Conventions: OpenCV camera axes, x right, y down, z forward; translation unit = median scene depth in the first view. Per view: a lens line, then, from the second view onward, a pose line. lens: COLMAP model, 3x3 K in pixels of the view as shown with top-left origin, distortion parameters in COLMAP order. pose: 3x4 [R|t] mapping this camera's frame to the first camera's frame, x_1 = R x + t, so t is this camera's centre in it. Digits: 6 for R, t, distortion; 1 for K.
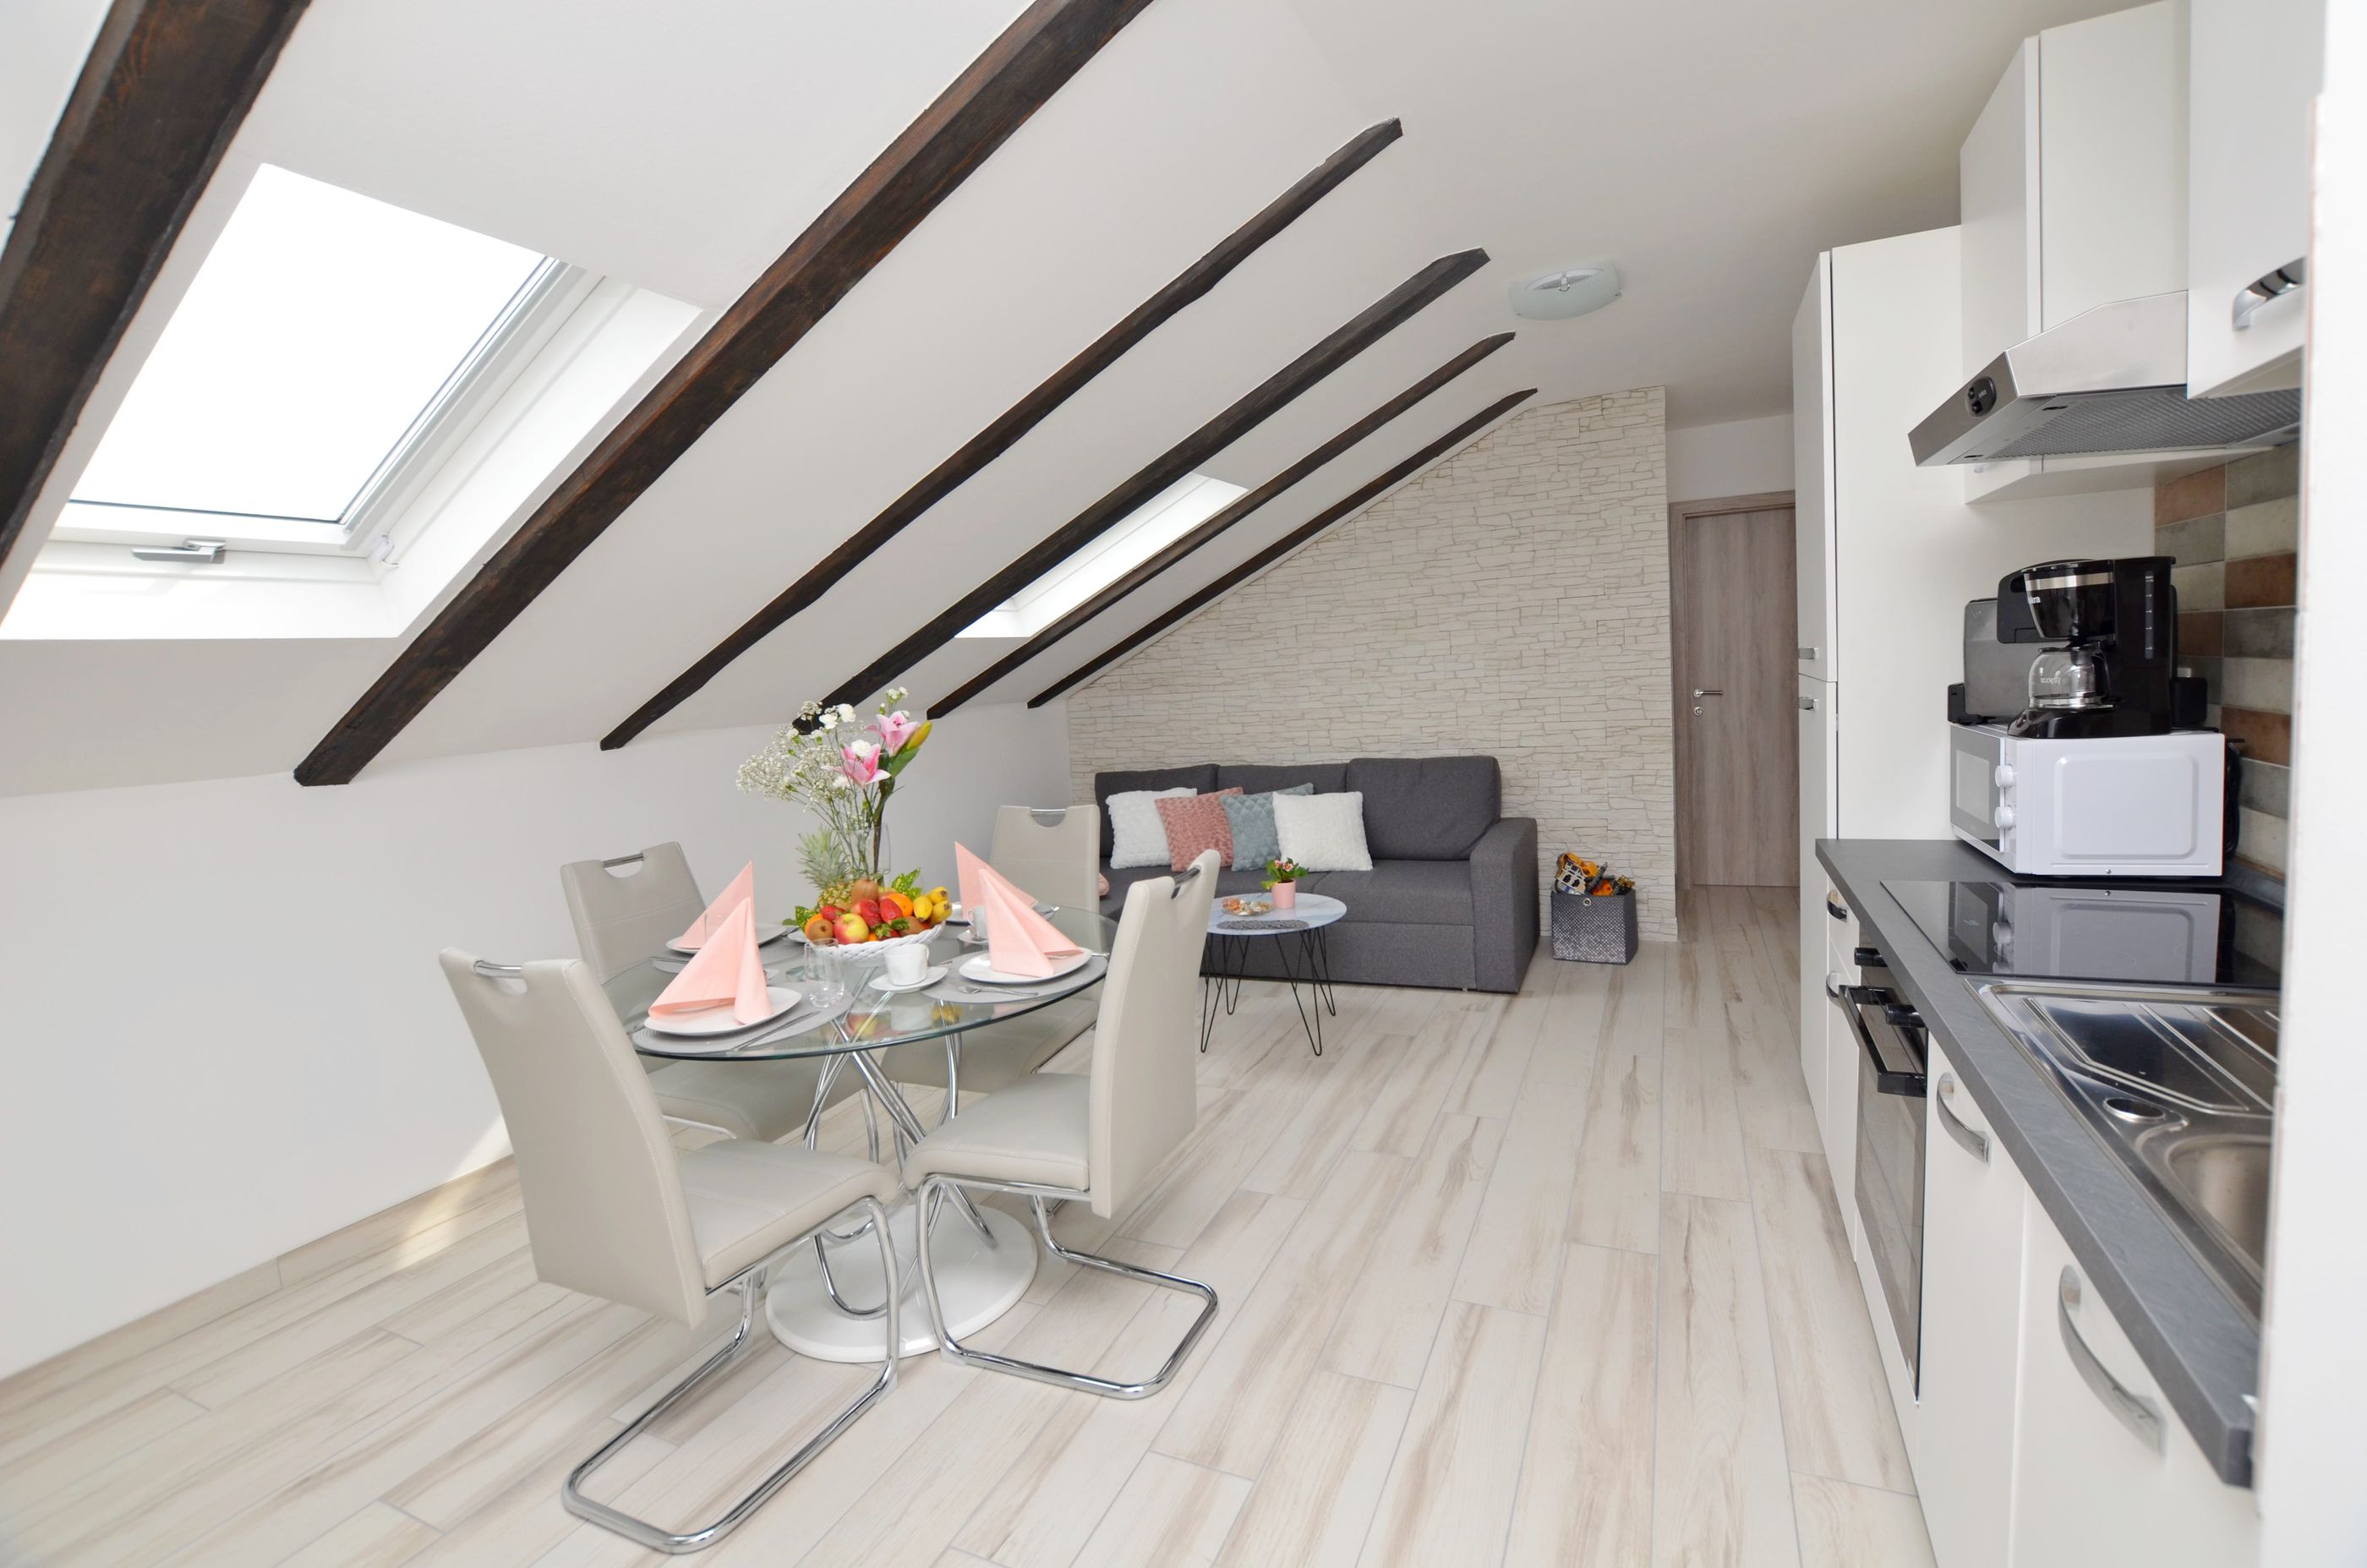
lens RADIAL K [[1046.5, 0, 1194.1], [0, 1046.5, 774.2], [0, 0, 1]] dist [-0.028959, 0.001913]
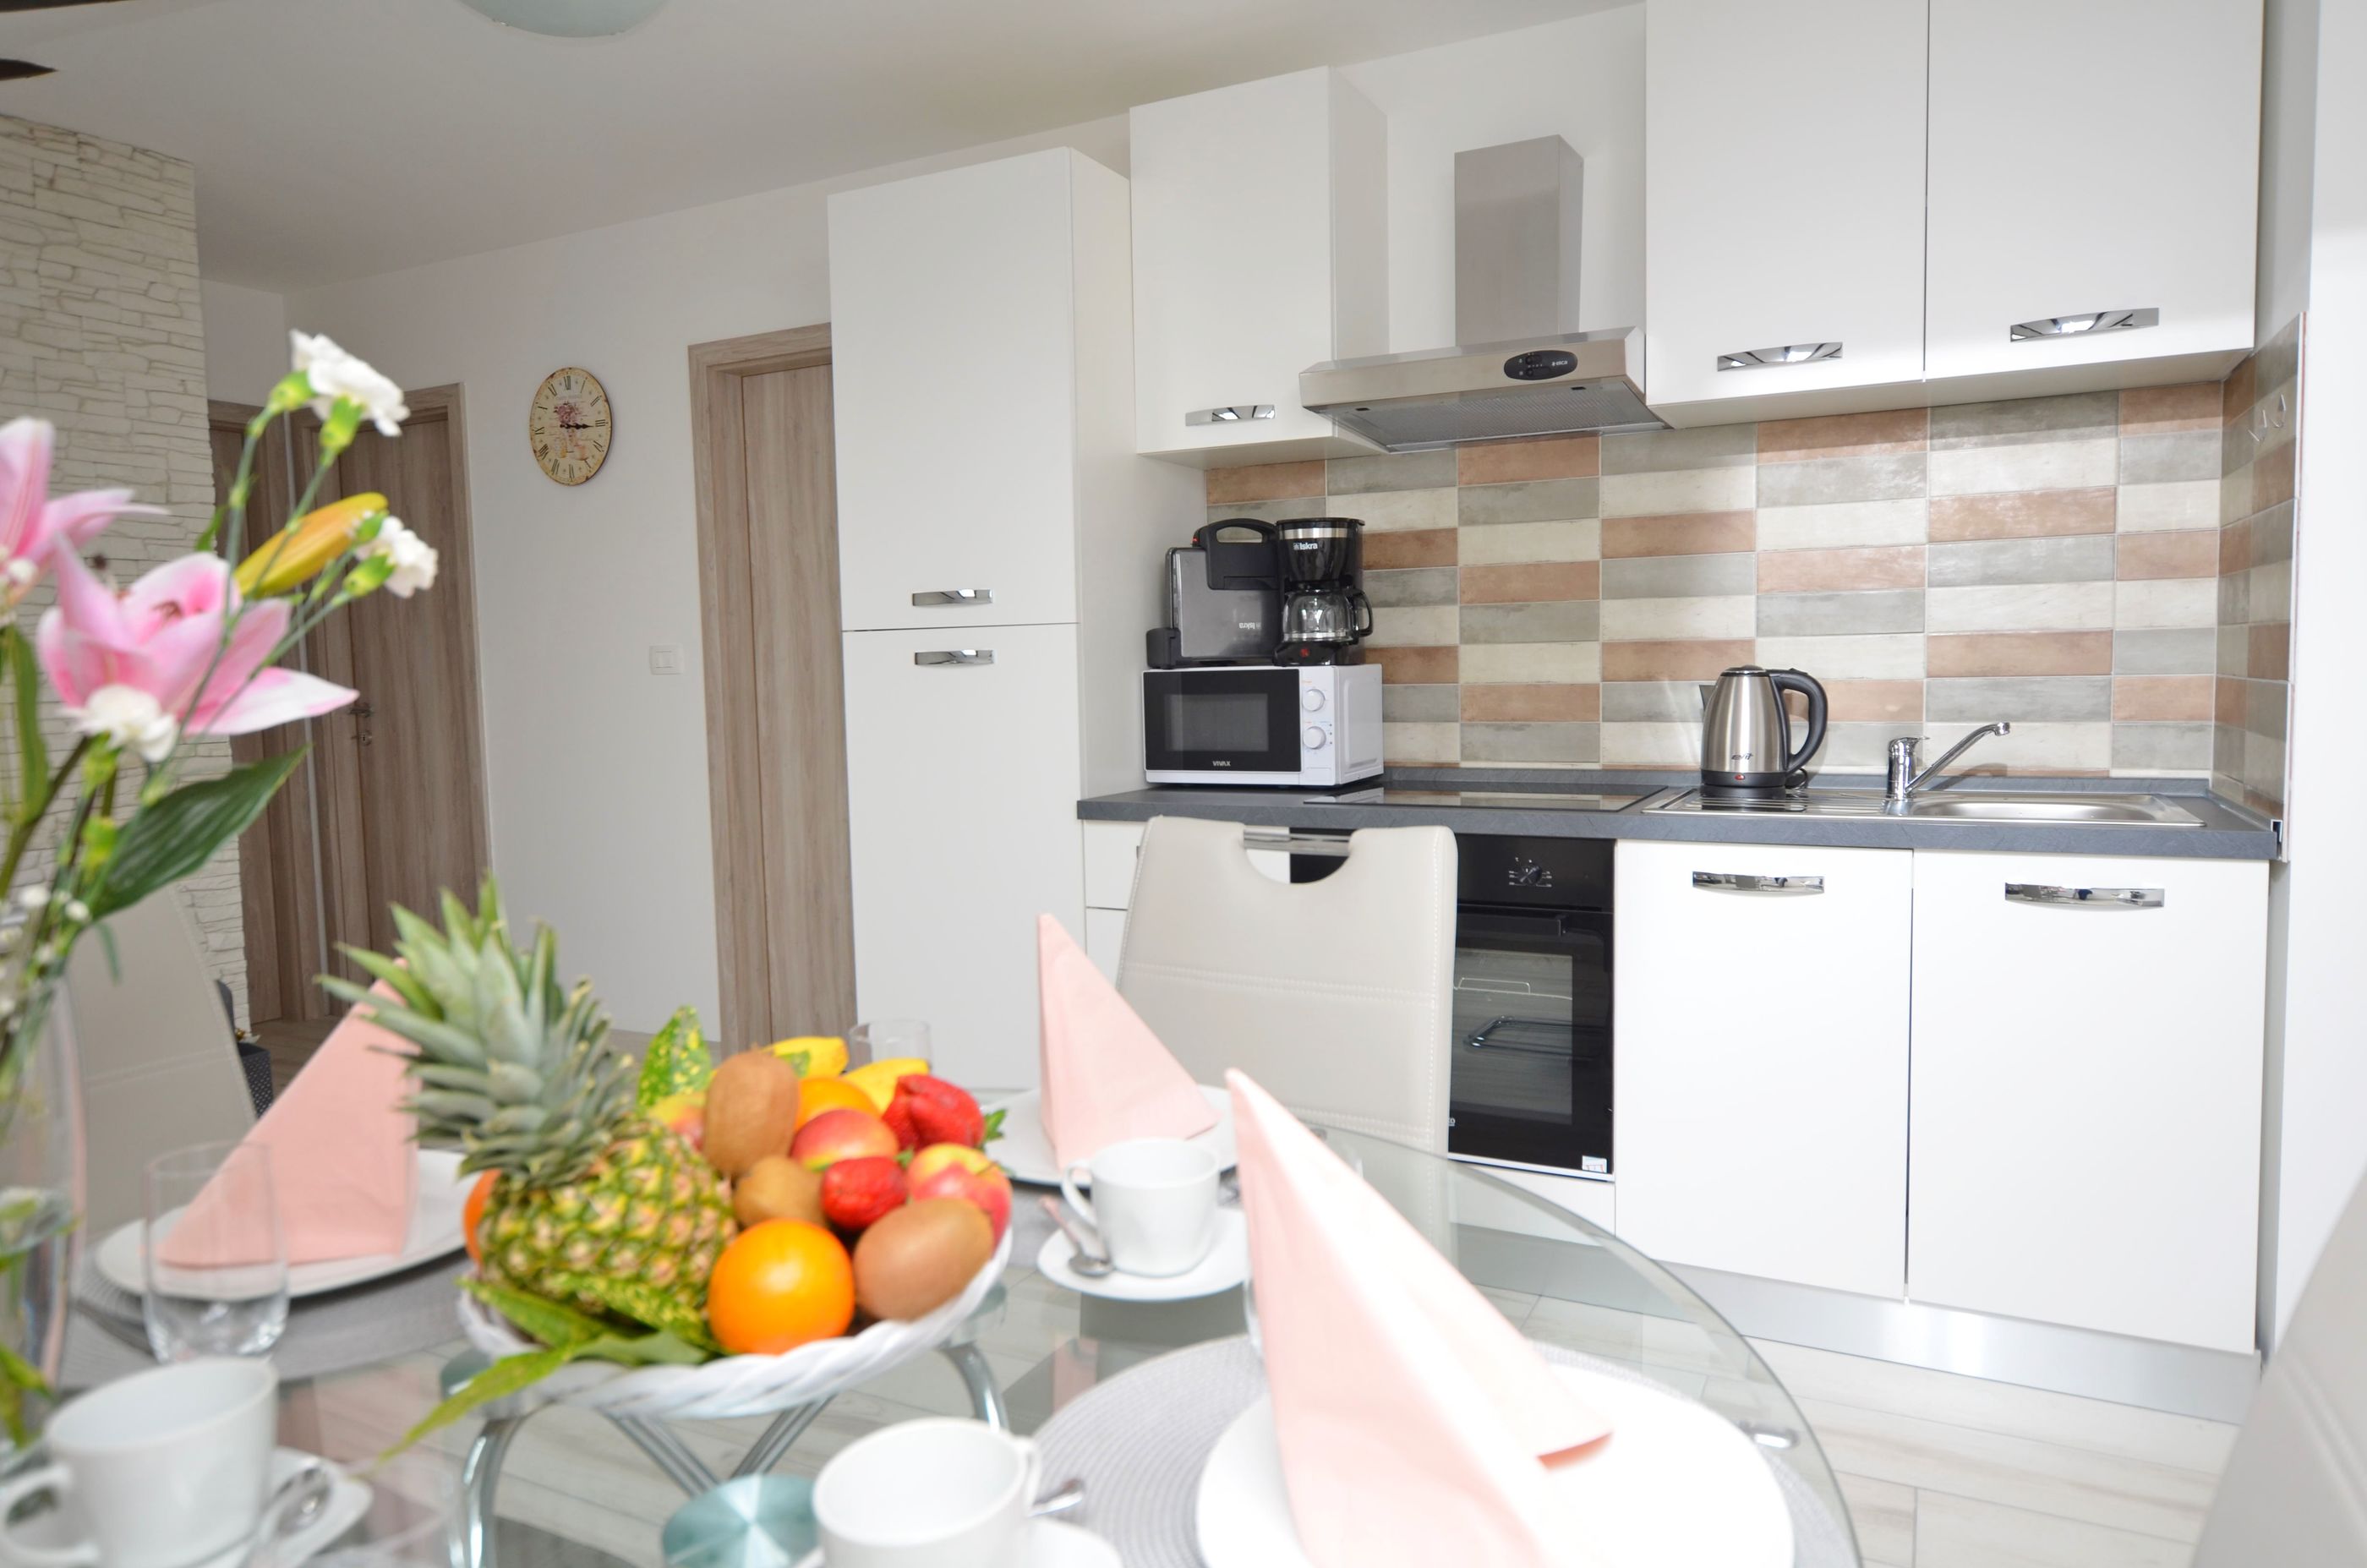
lens RADIAL K [[1478.9, 0, 1190.4], [0, 1478.9, 773.9], [0, 0, 1]] dist [-0.008374, 0.012202]
pose [[0.047504, -0.014108, 0.998771, -0.326157], [0.119737, 0.992771, 0.008328, 0.020814], [-0.991669, 0.119194, 0.048850, 0.420679]]
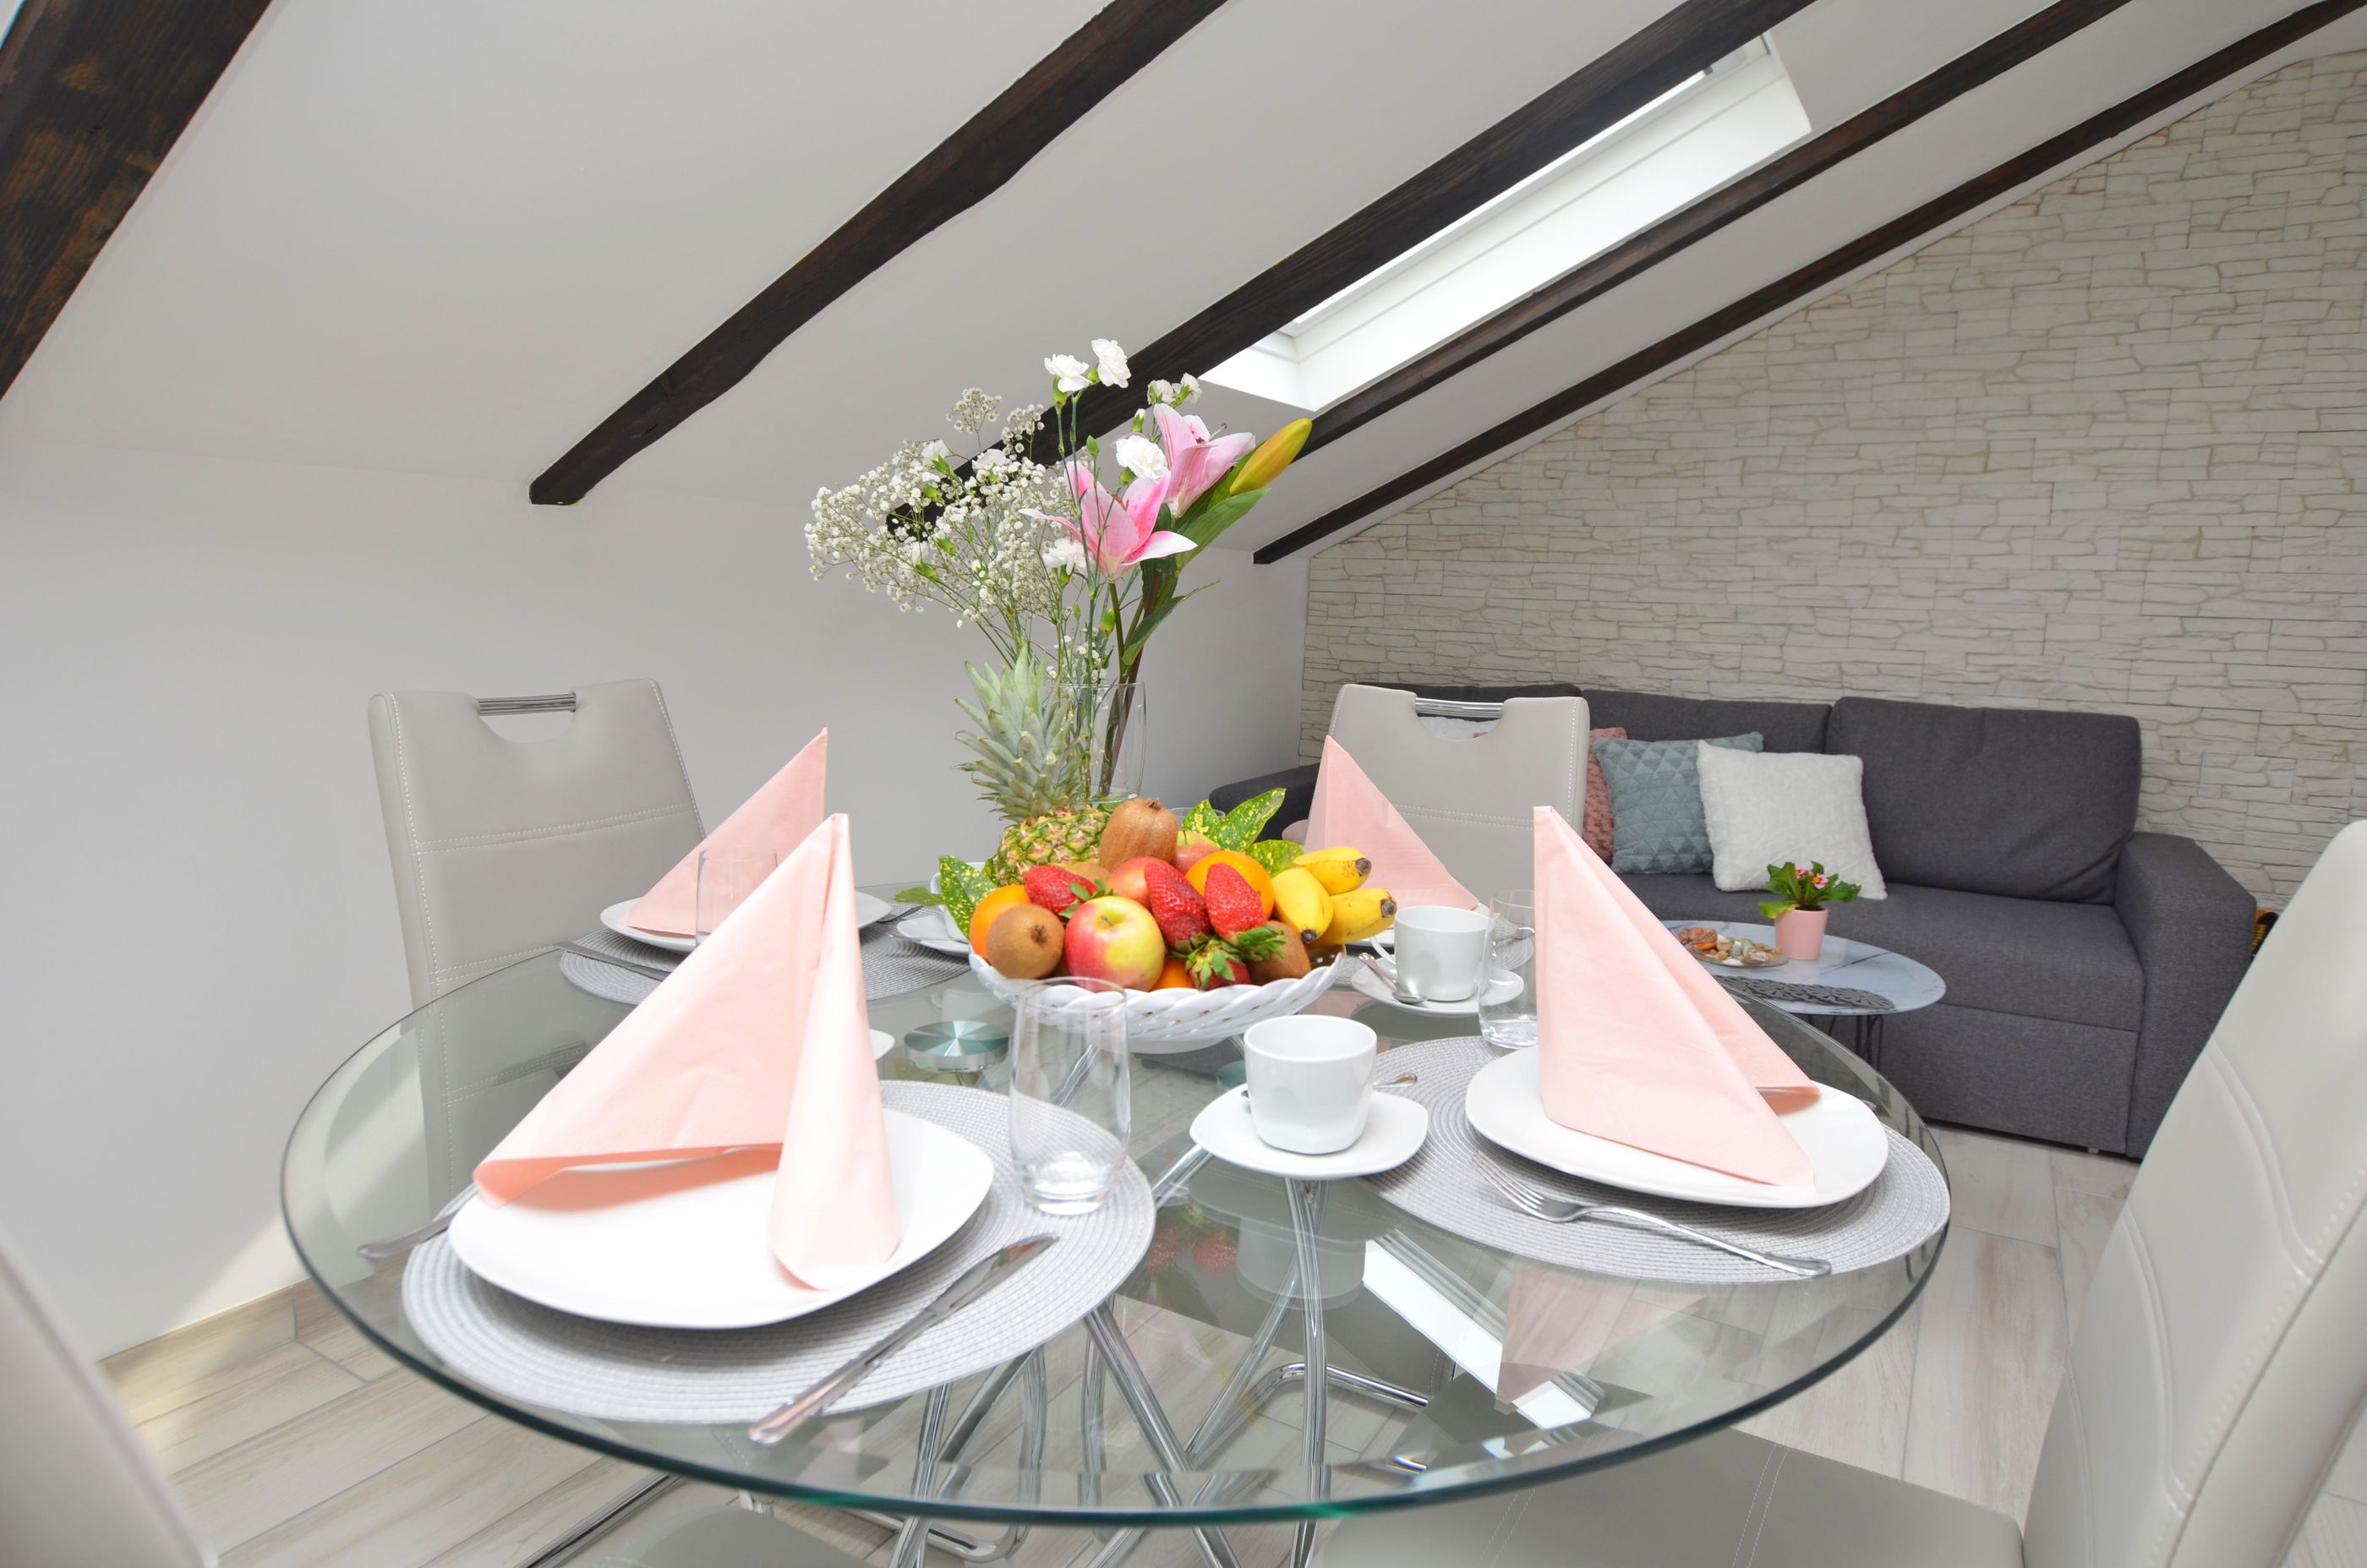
lens RADIAL K [[1349.0, 0, 1201.5], [0, 1349.0, 766.6], [0, 0, 1]] dist [-0.004622, 0.001503]
pose [[0.990432, 0.104407, -0.090242, -0.123797], [-0.101715, 0.994234, 0.033950, 0.034148], [0.093267, -0.024446, 0.995341, 0.262749]]
